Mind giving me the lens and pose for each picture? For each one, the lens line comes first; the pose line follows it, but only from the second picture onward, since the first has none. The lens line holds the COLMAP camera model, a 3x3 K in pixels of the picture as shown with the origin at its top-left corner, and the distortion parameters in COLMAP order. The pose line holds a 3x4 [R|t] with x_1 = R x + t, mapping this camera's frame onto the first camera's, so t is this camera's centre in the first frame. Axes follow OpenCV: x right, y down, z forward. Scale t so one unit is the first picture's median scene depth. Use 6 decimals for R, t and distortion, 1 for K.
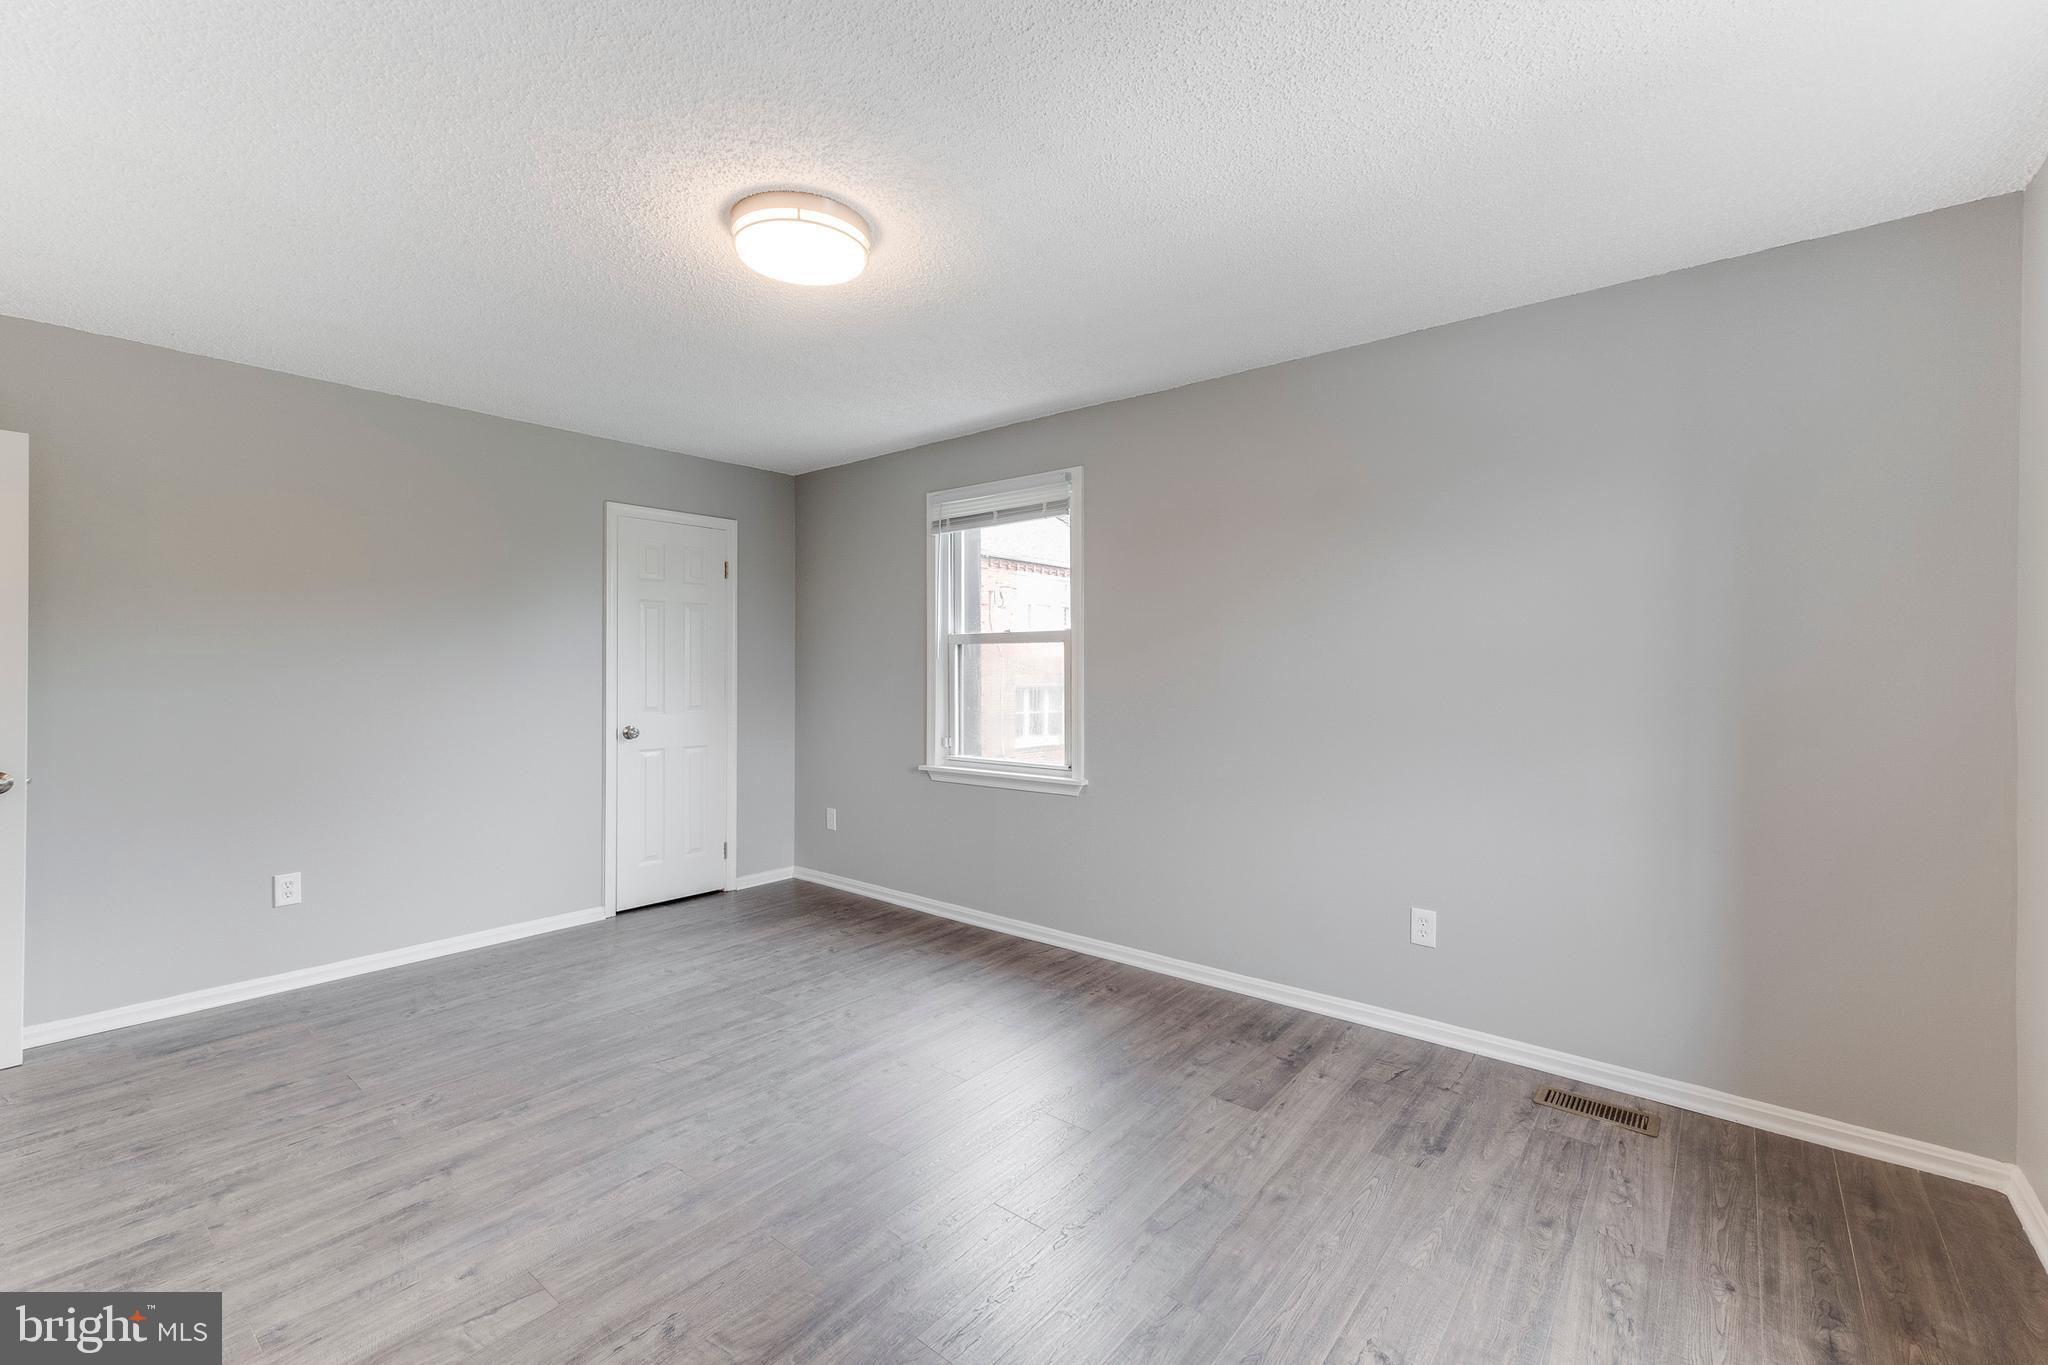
lens RADIAL K [[866.2, 0, 1030.7], [0, 866.2, 681.0], [0, 0, 1]] dist [0.014618, 0.000119]
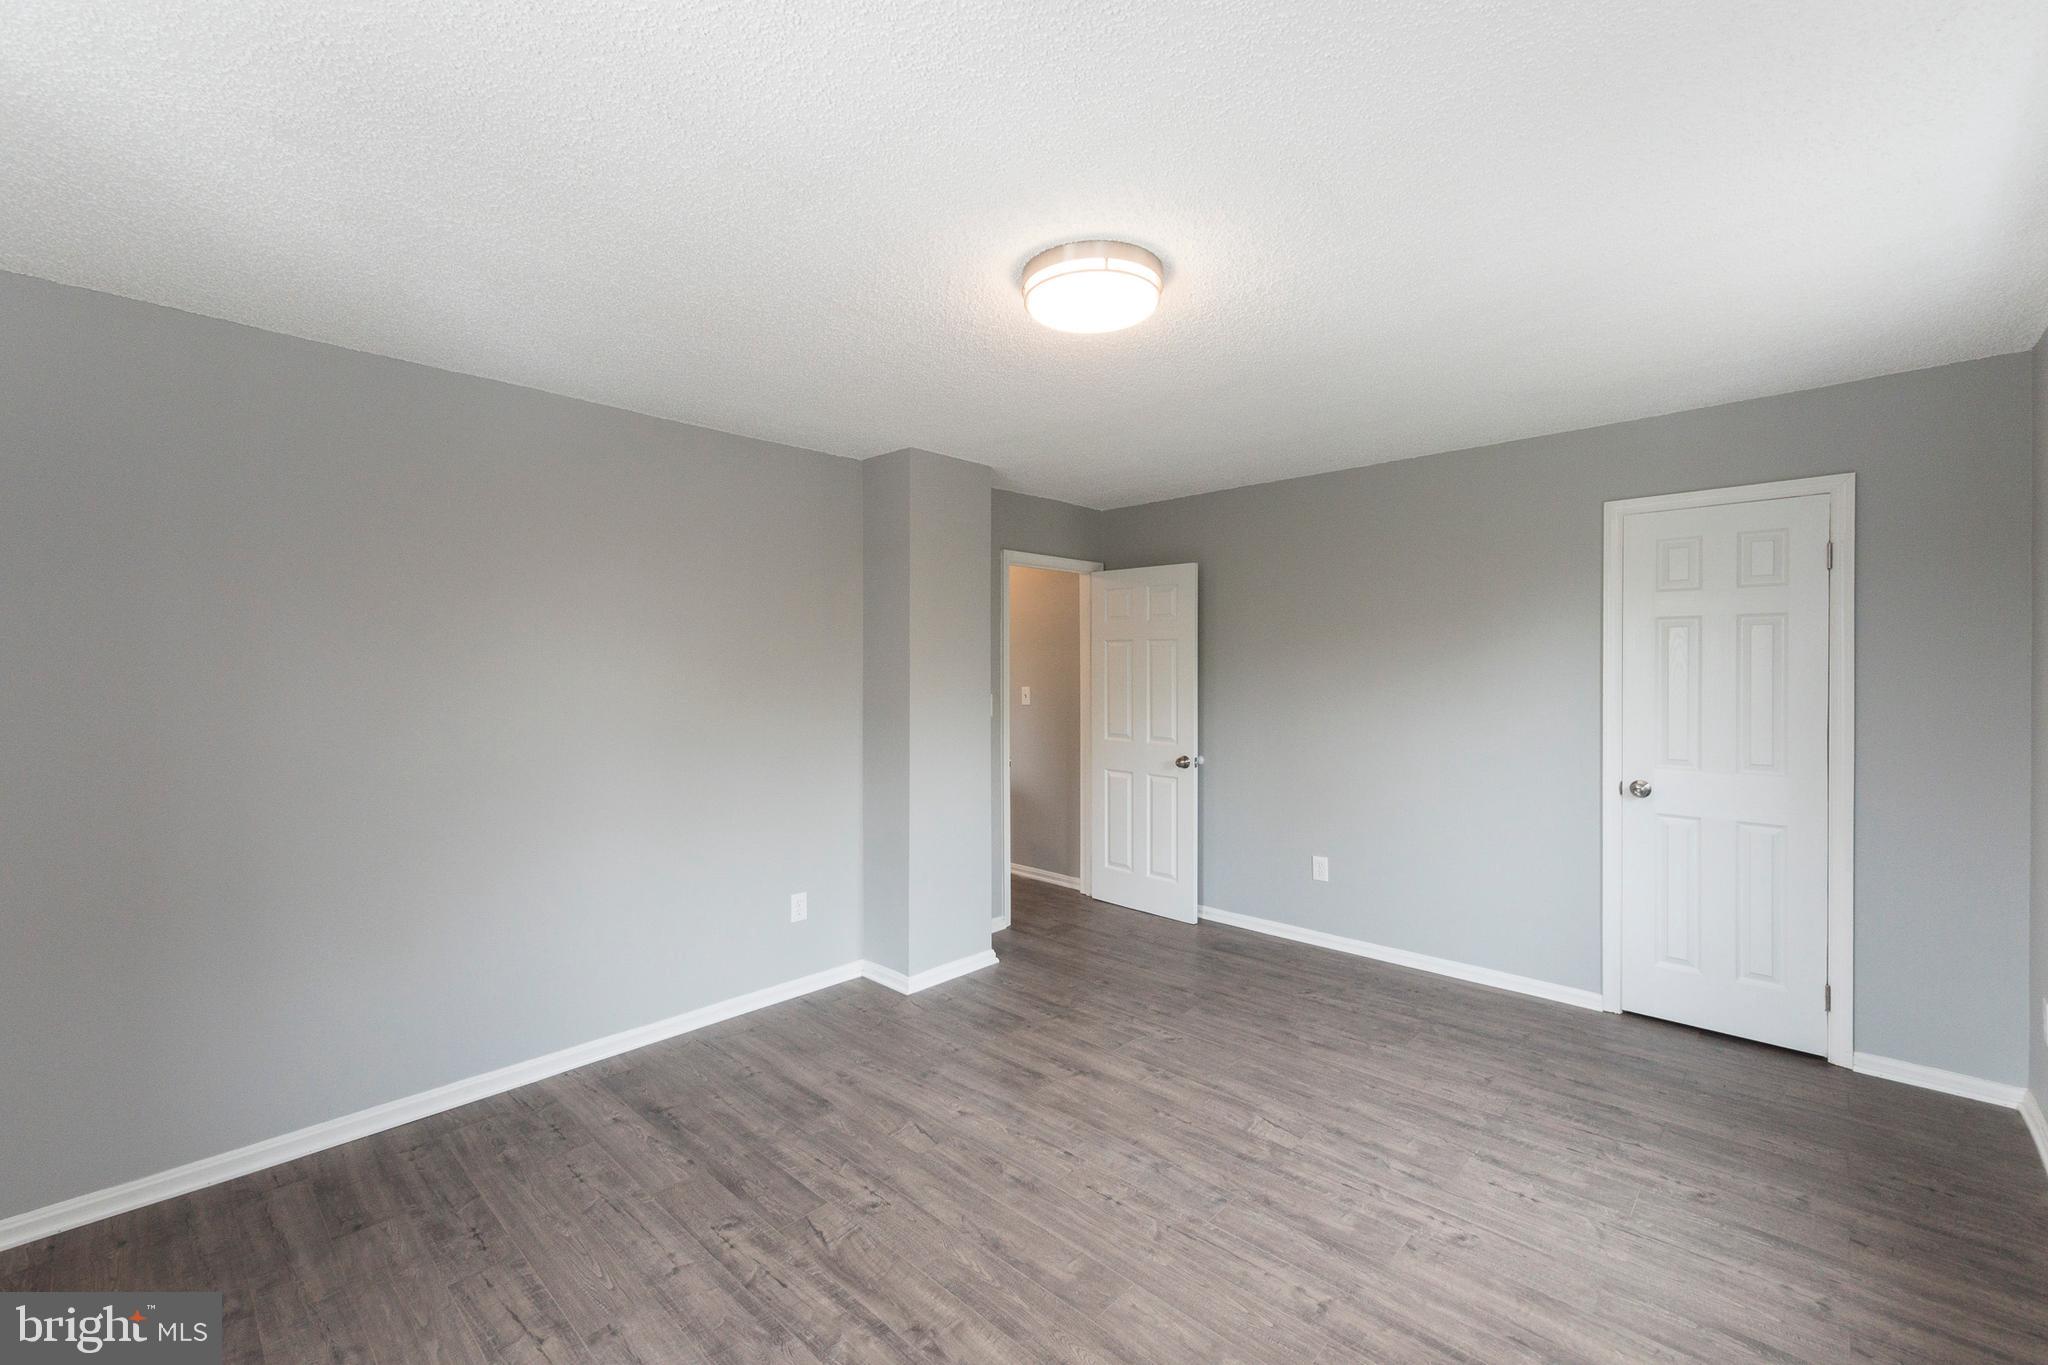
lens RADIAL K [[849.6, 0, 1027.2], [0, 849.6, 680.1], [0, 0, 1]] dist [0.009591, -0.000072]
pose [[-0.076869, 0.013789, -0.996946, 0.553743], [-0.009250, 0.999851, 0.014542, -0.071663], [0.996998, 0.010340, -0.076730, 0.812863]]
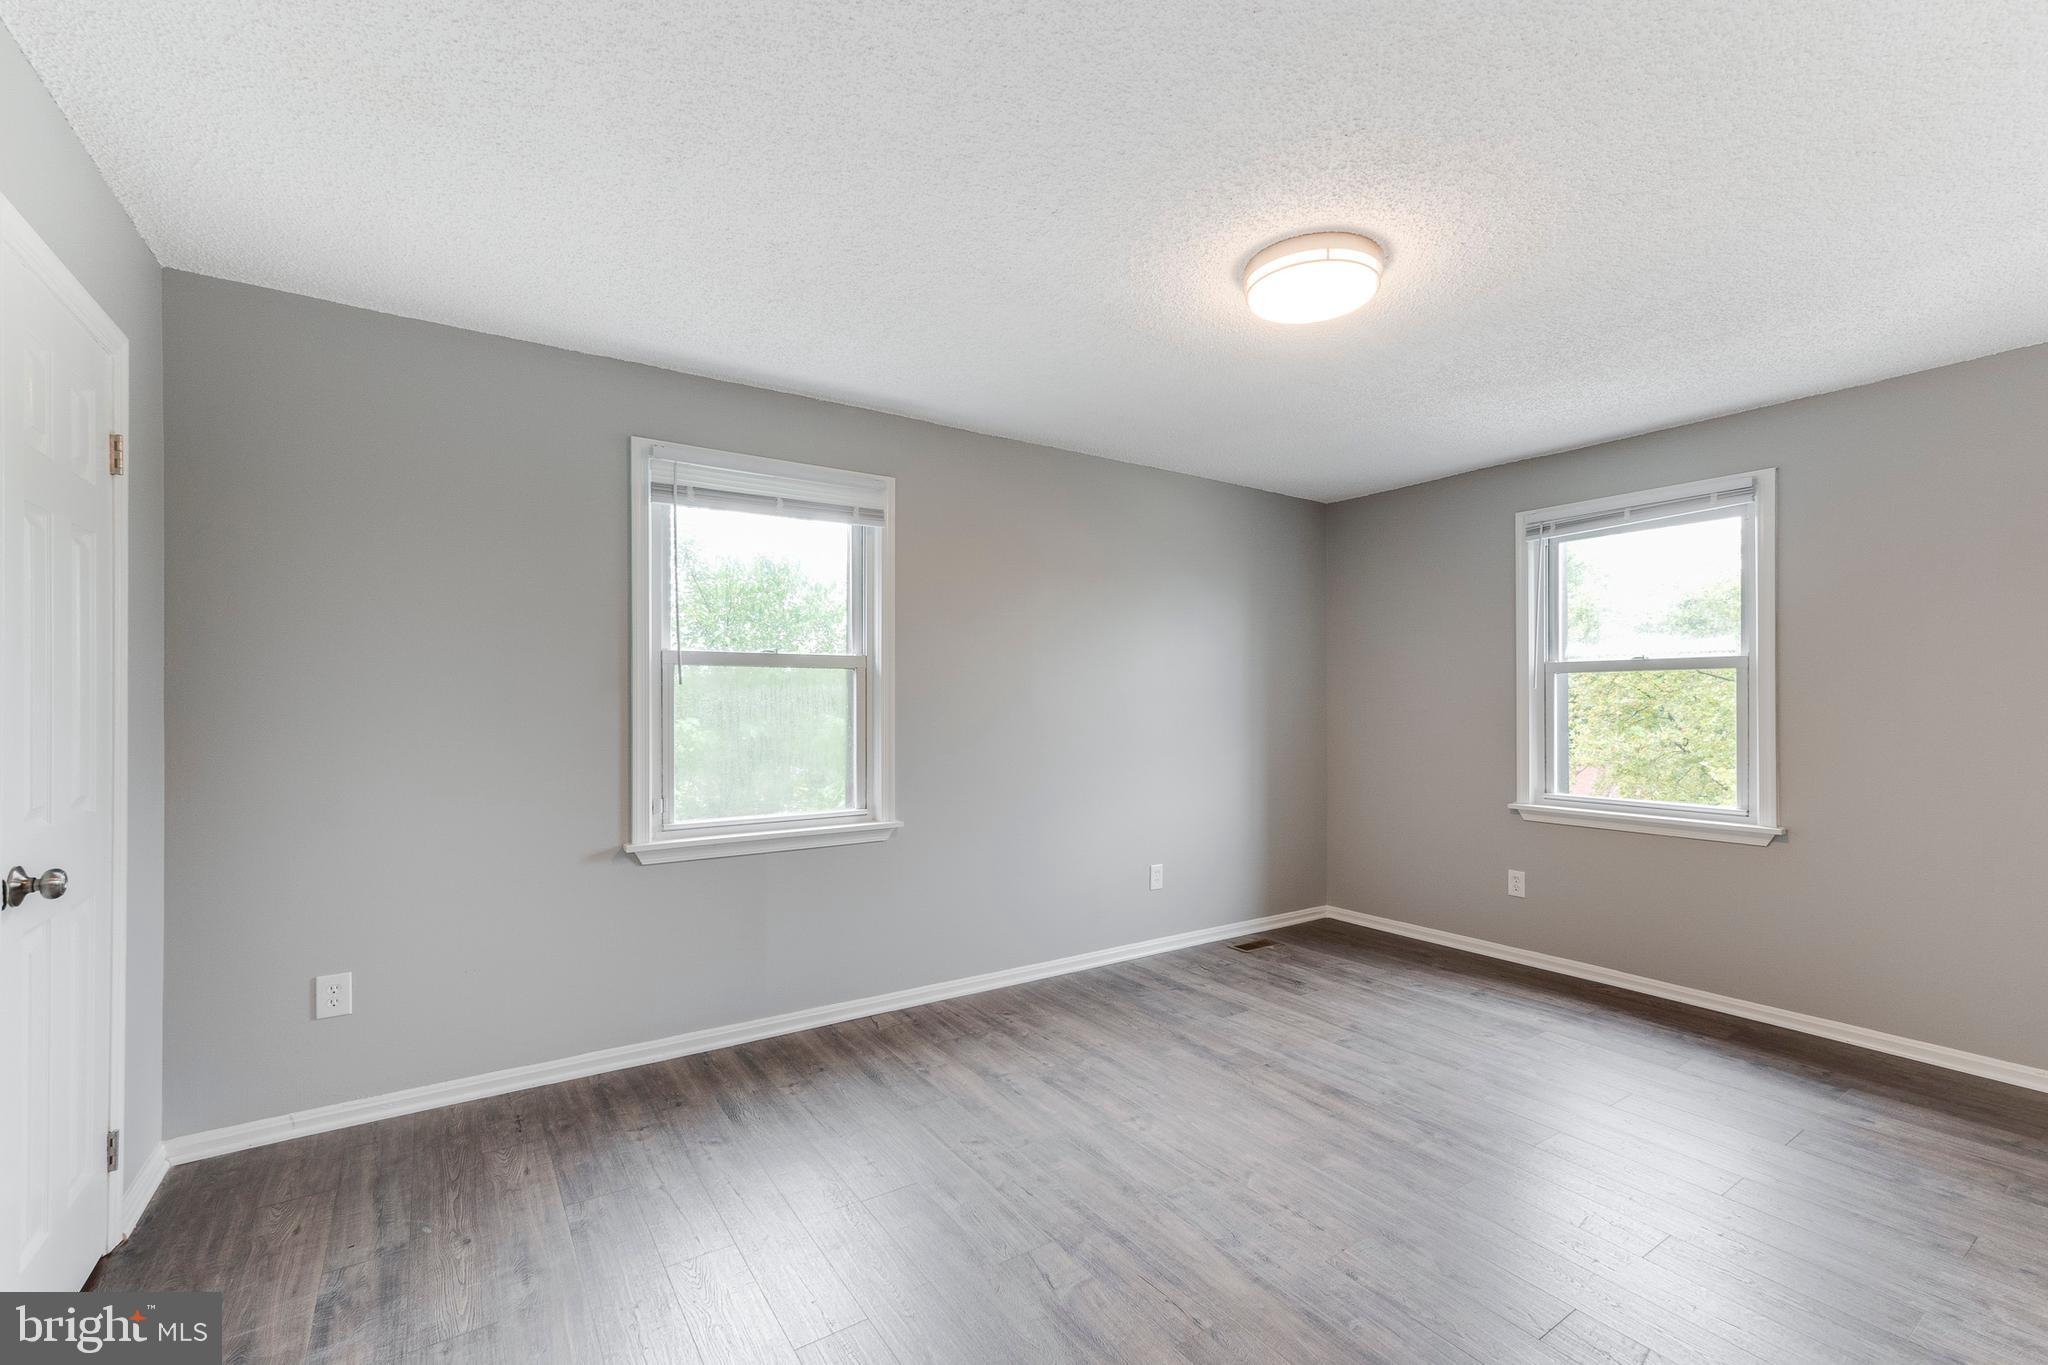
lens RADIAL K [[876.4, 0, 1034.4], [0, 876.4, 697.8], [0, 0, 1]] dist [0.014916, -0.000134]
pose [[0.282650, 0.002609, 0.959220, -1.101013], [0.011098, 0.999920, -0.005990, -0.012843], [-0.959159, 0.012339, 0.282598, 0.829830]]
